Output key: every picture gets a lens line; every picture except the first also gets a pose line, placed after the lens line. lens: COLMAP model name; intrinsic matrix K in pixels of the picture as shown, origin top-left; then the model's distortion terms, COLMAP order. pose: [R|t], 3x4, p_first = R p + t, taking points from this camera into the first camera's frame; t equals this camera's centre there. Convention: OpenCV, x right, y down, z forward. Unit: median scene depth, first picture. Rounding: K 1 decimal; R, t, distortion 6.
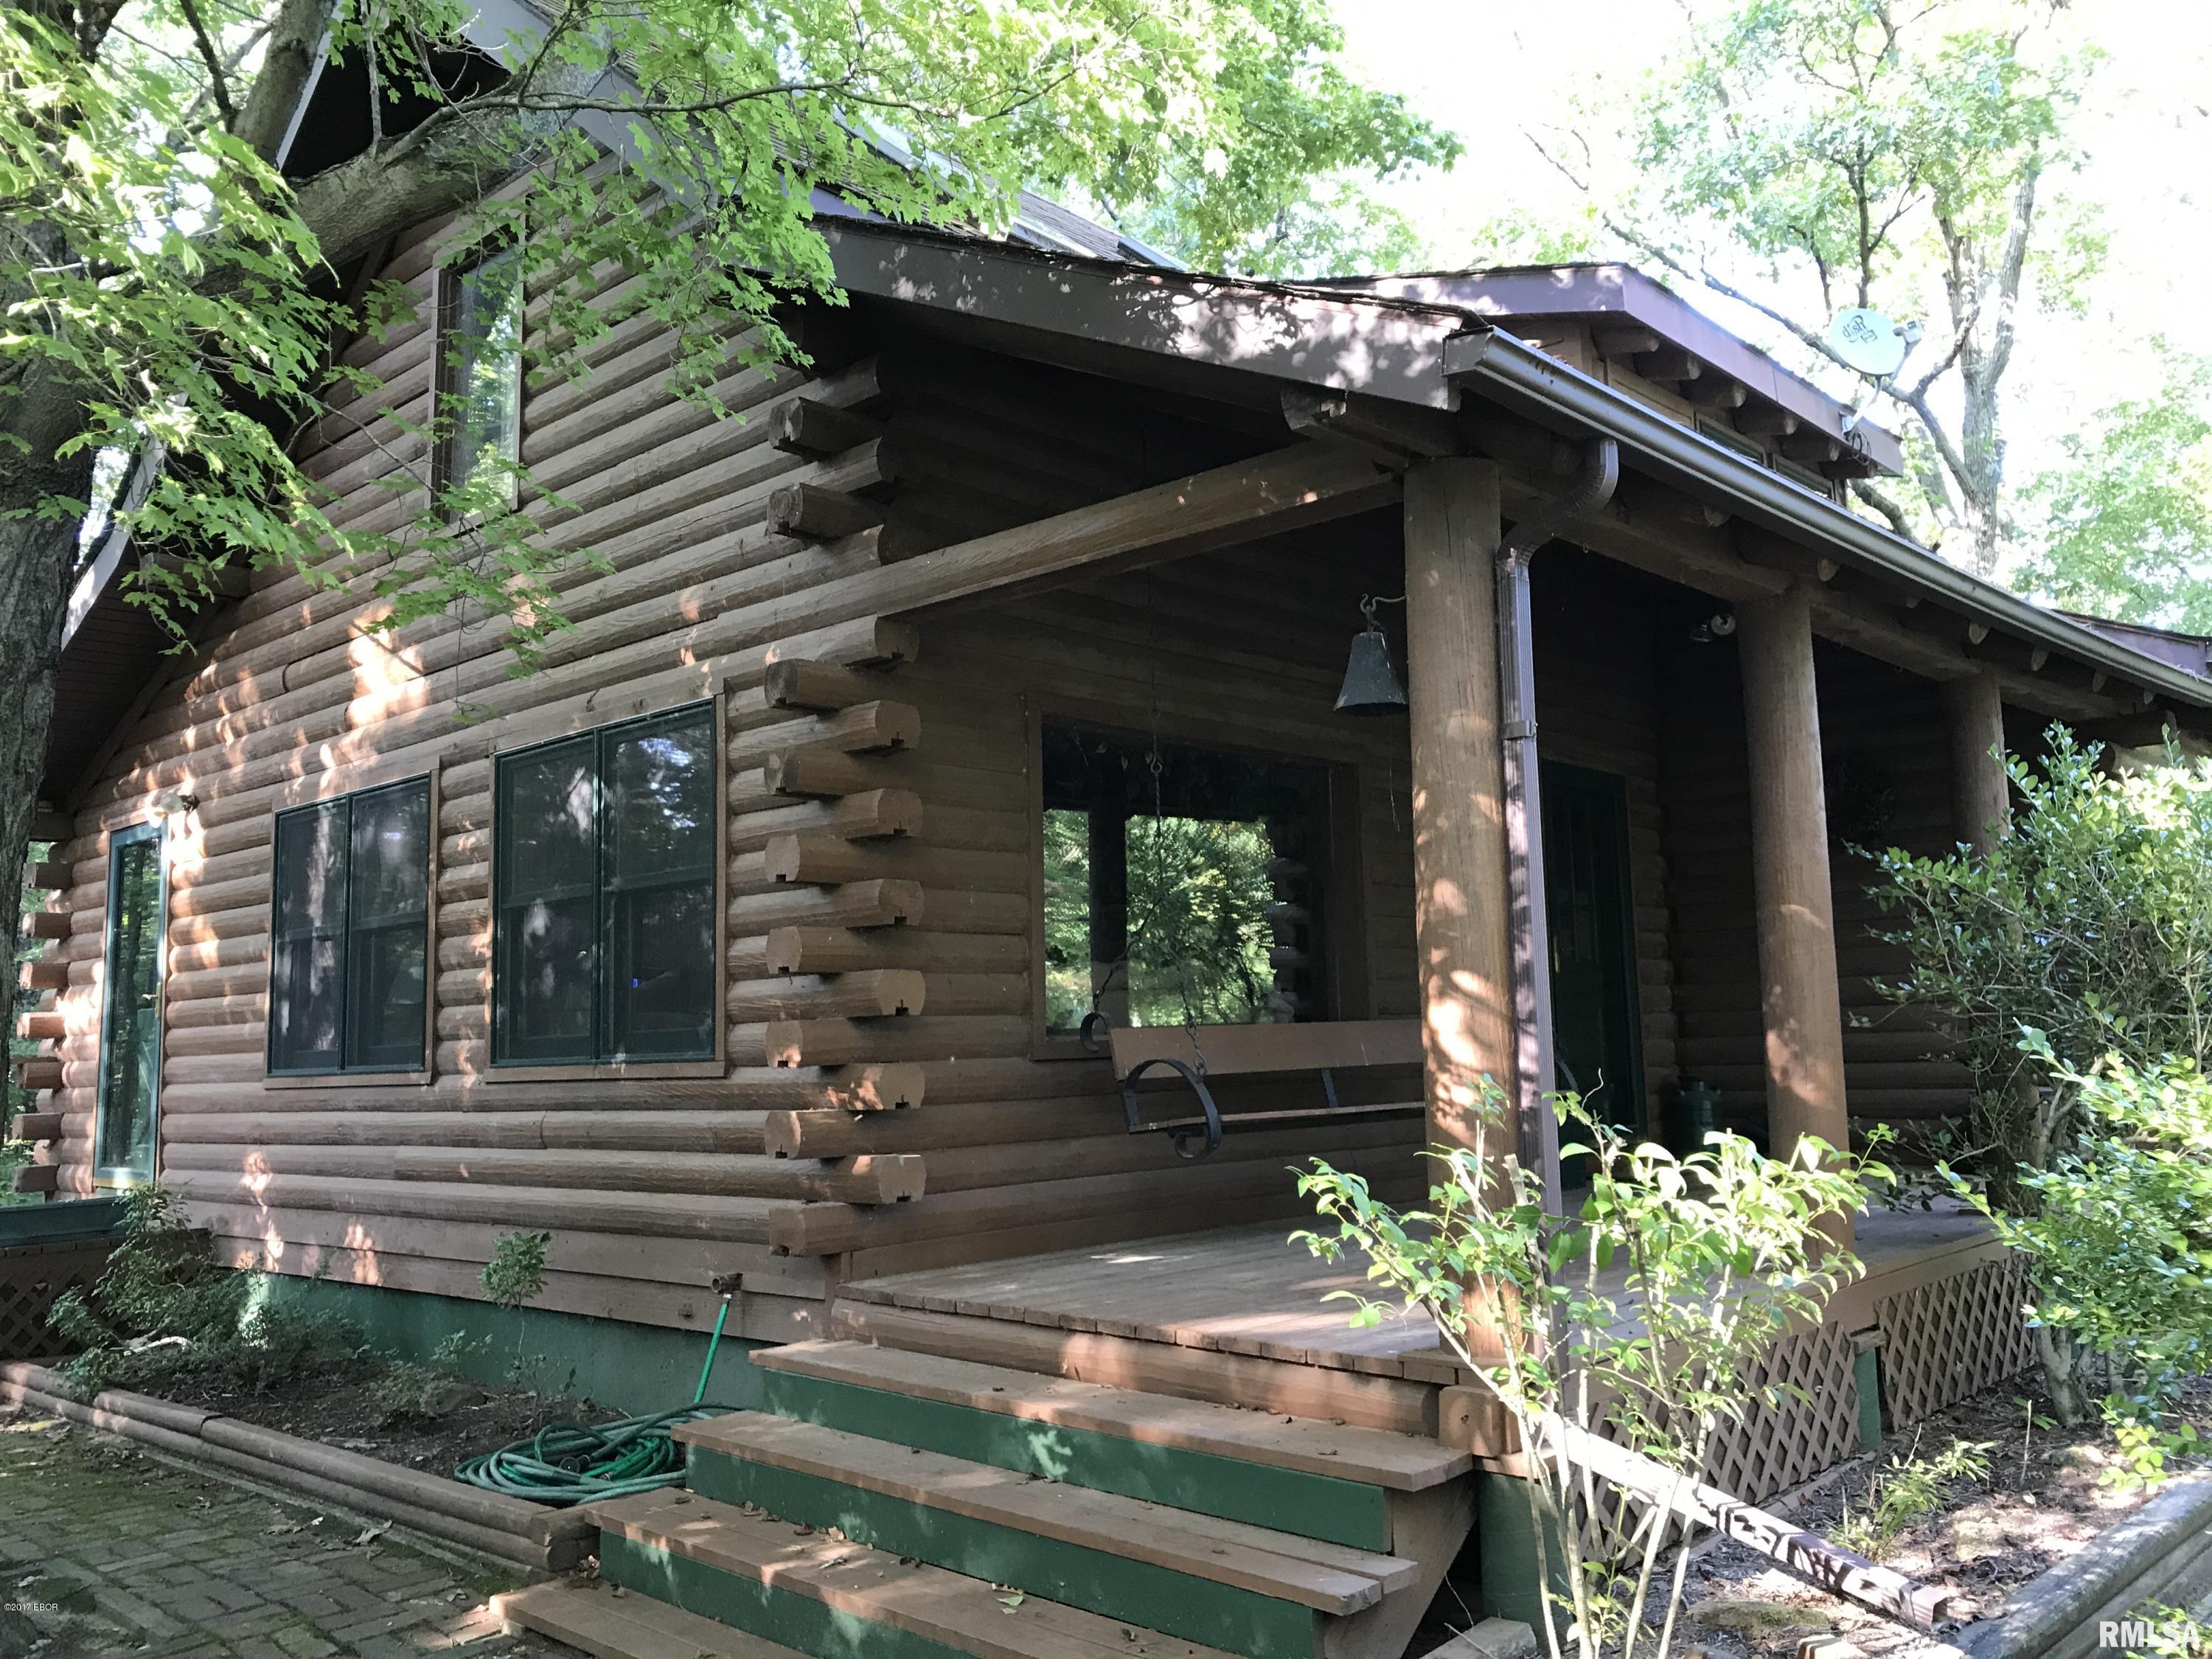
lens RADIAL K [[1827.9, 0, 1113.7], [0, 1827.9, 823.3], [0, 0, 1]] dist [0.016168, -0.004136]
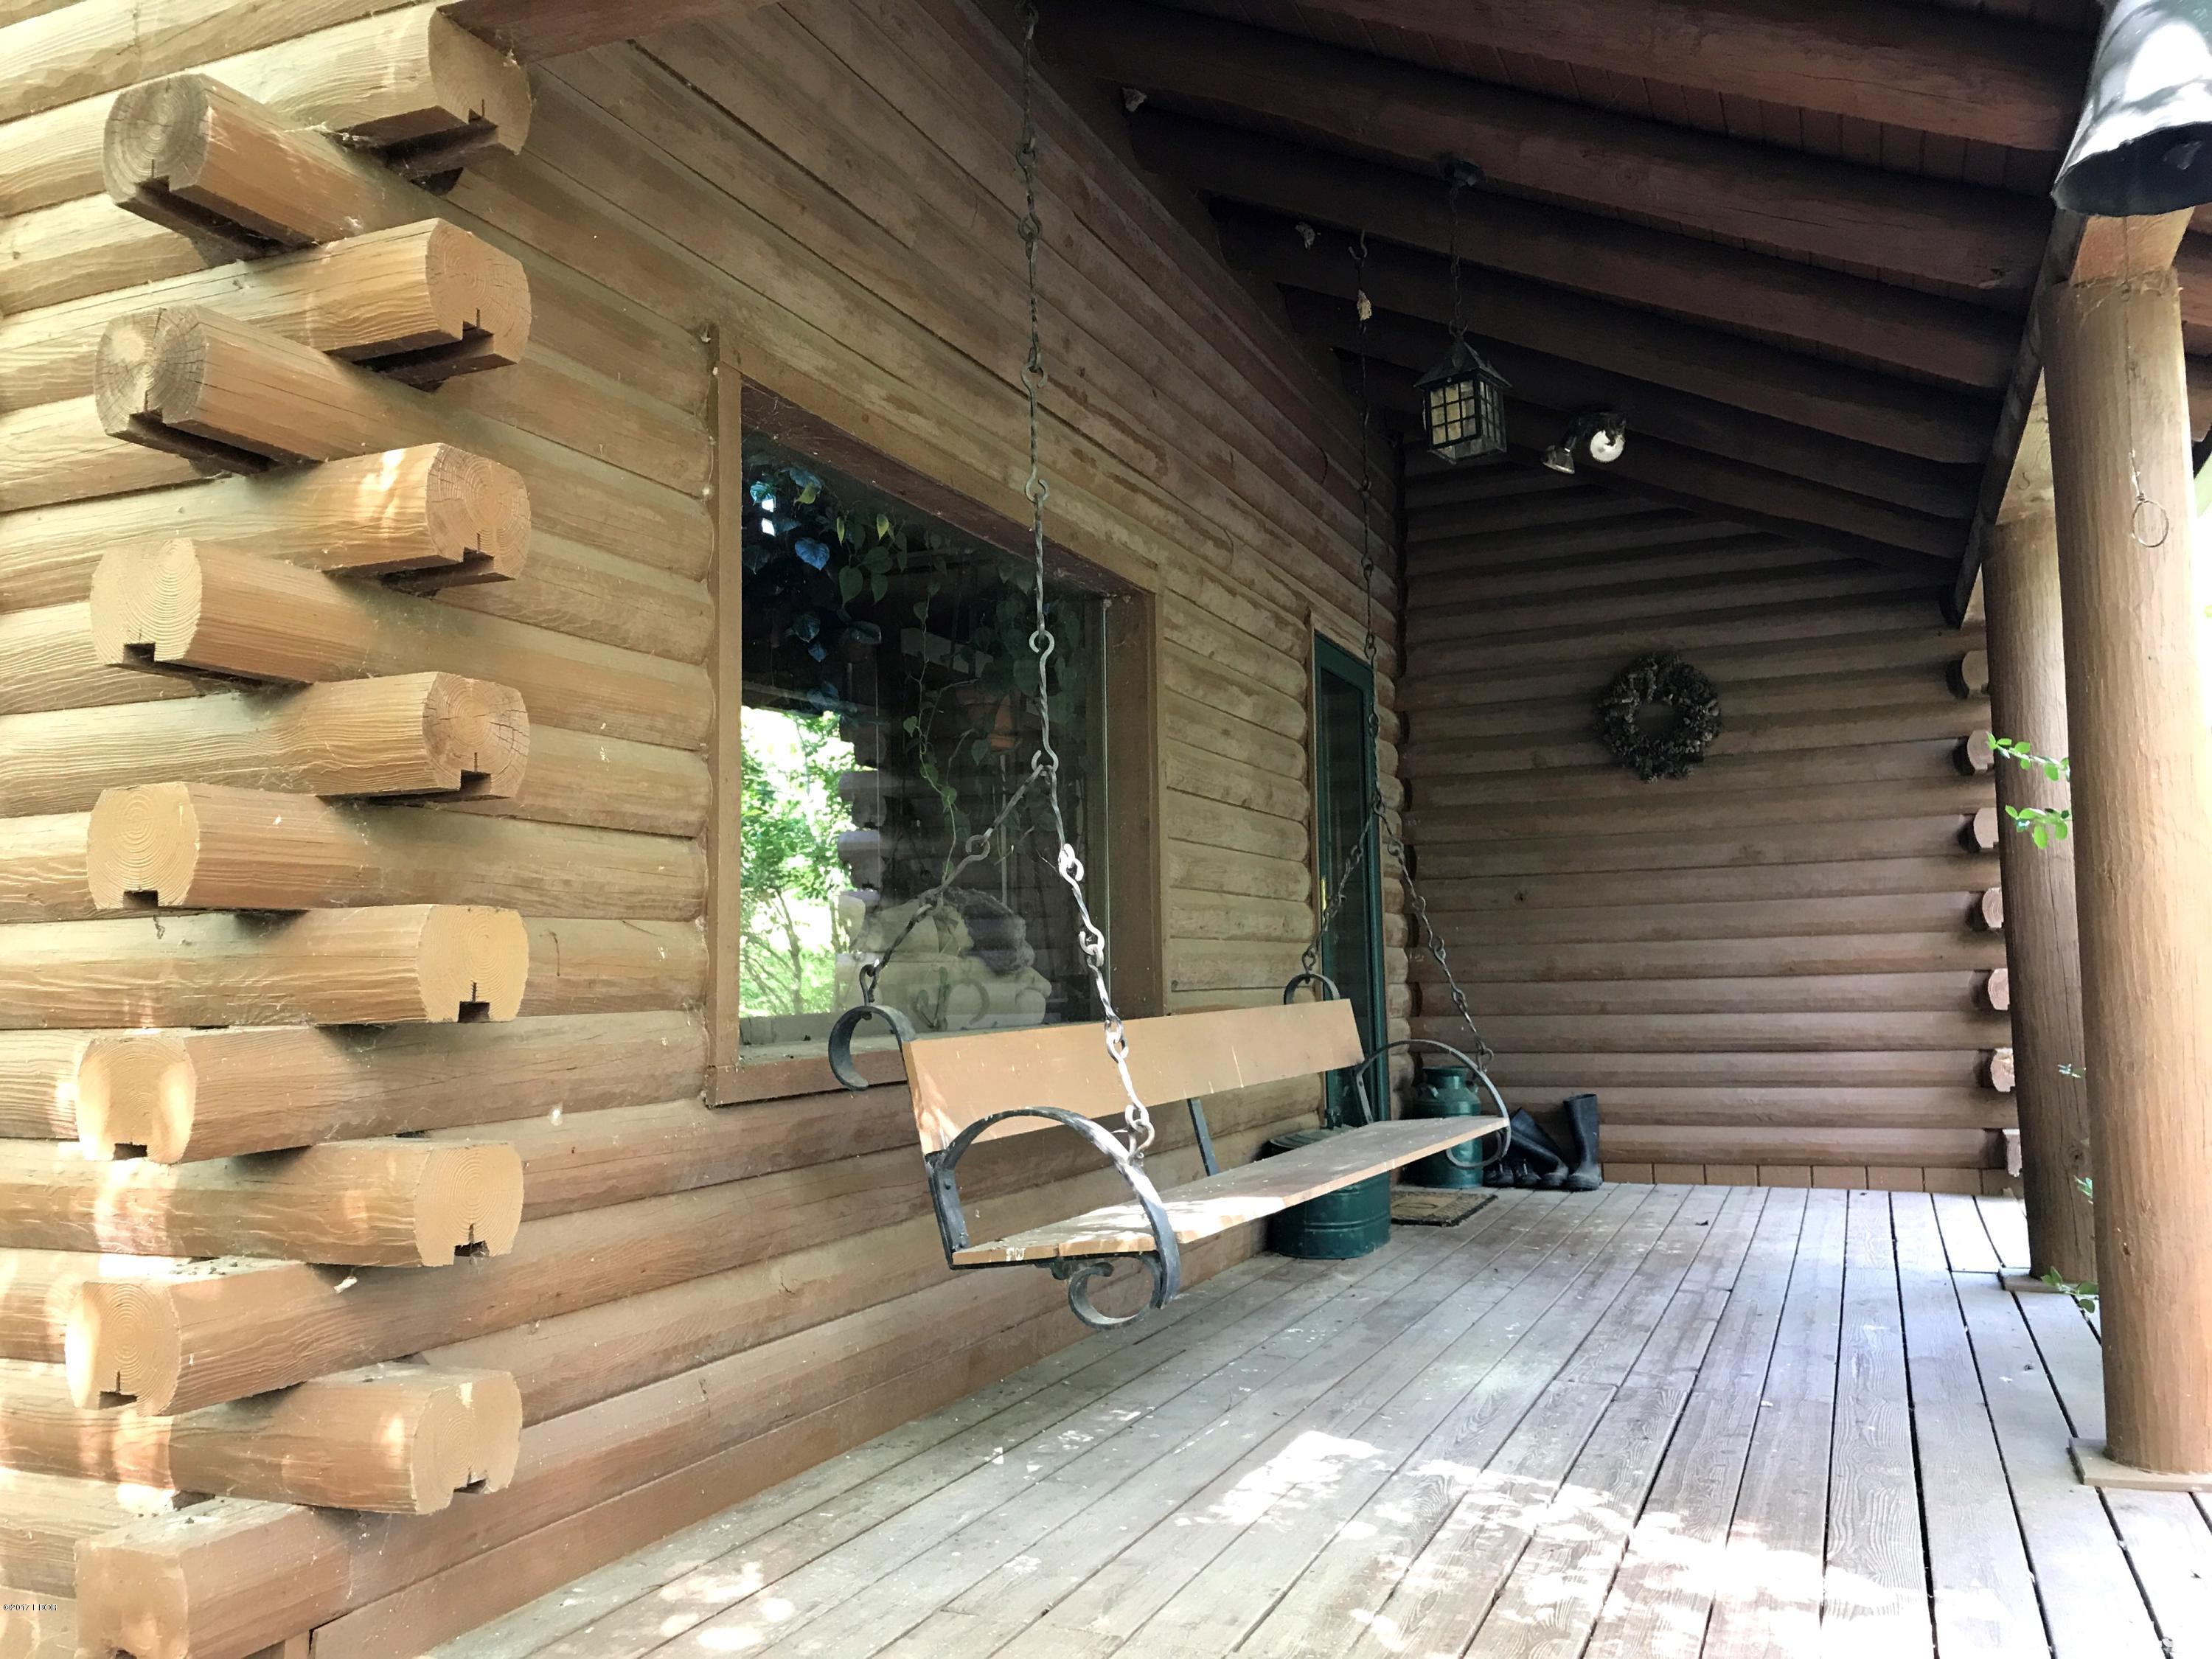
lens RADIAL K [[1827.9, 0, 1092.4], [0, 1827.9, 841.2], [0, 0, 1]] dist [0.016168, -0.004136]
pose [[0.947954, 0.032214, 0.316774, -0.112112], [-0.044020, 0.998575, 0.030182, 0.047335], [-0.315350, -0.042556, 0.948021, 0.569557]]
